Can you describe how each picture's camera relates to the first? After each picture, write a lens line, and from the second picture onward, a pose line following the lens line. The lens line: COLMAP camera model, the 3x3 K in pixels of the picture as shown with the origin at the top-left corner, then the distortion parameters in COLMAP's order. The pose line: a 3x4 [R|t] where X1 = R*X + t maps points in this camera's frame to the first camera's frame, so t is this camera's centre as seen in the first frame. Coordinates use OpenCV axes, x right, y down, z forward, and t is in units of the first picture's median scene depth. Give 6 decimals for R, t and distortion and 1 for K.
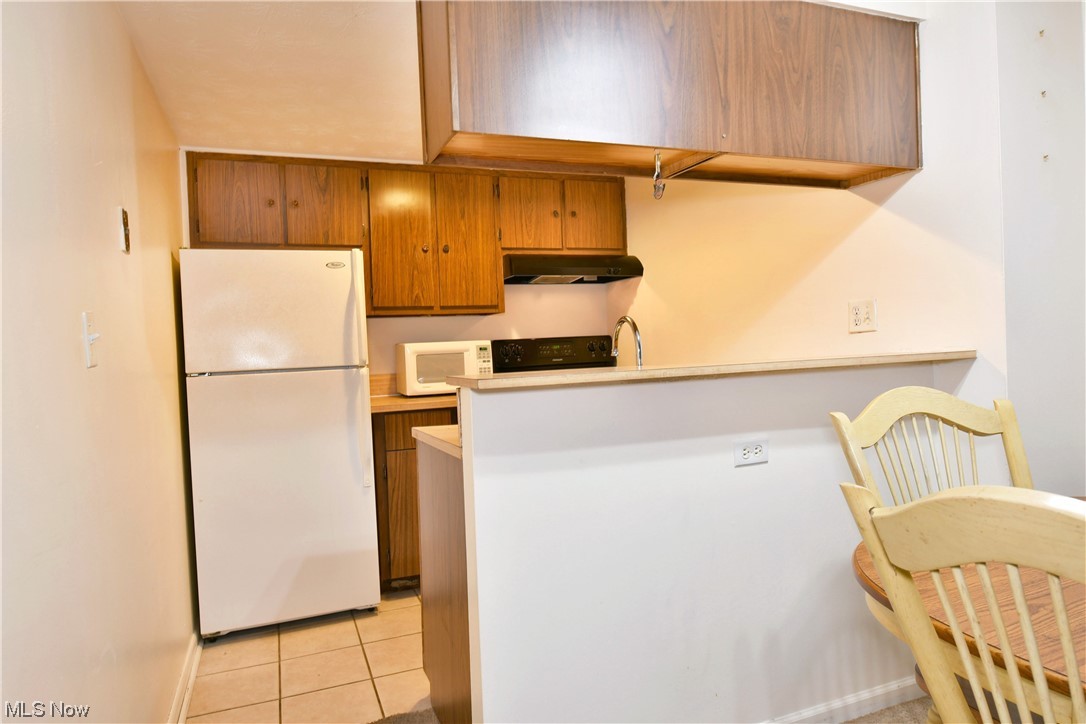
lens RADIAL K [[674.3, 0, 538.0], [0, 674.3, 365.3], [0, 0, 1]] dist [-0.007931, -0.009891]
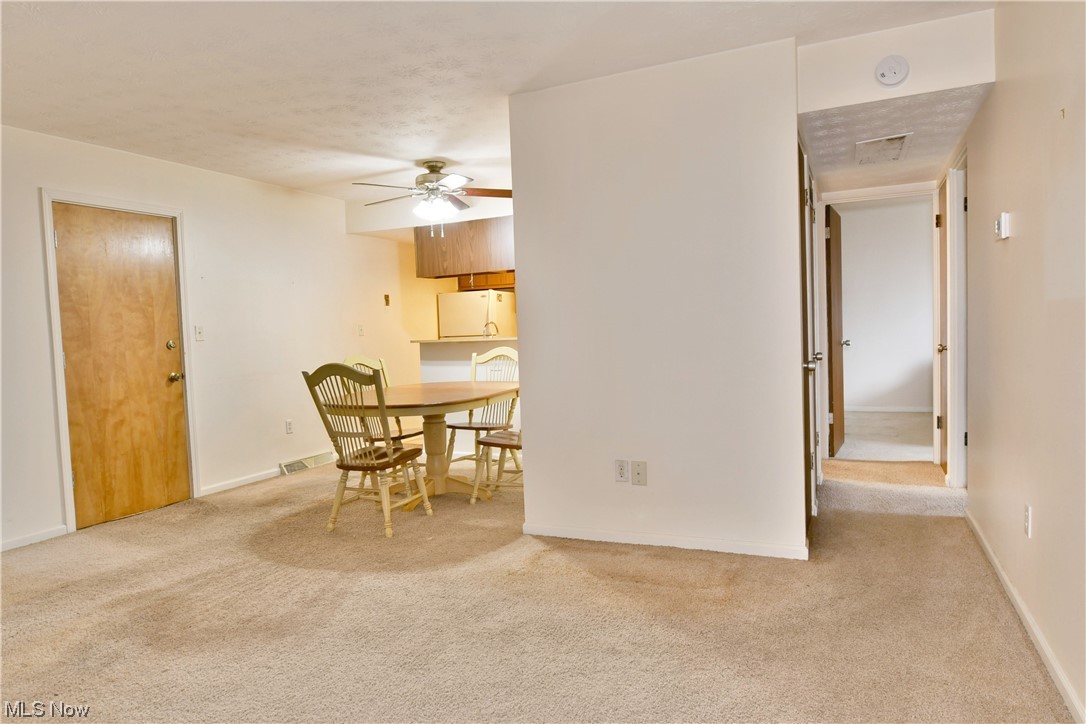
lens RADIAL K [[686.2, 0, 537.2], [0, 686.2, 361.2], [0, 0, 1]] dist [-0.010695, -0.002995]
pose [[0.684180, 0.050556, -0.727559, 1.462021], [-0.012795, 0.998273, 0.057334, -0.042625], [0.729201, -0.029918, 0.683646, -0.553386]]
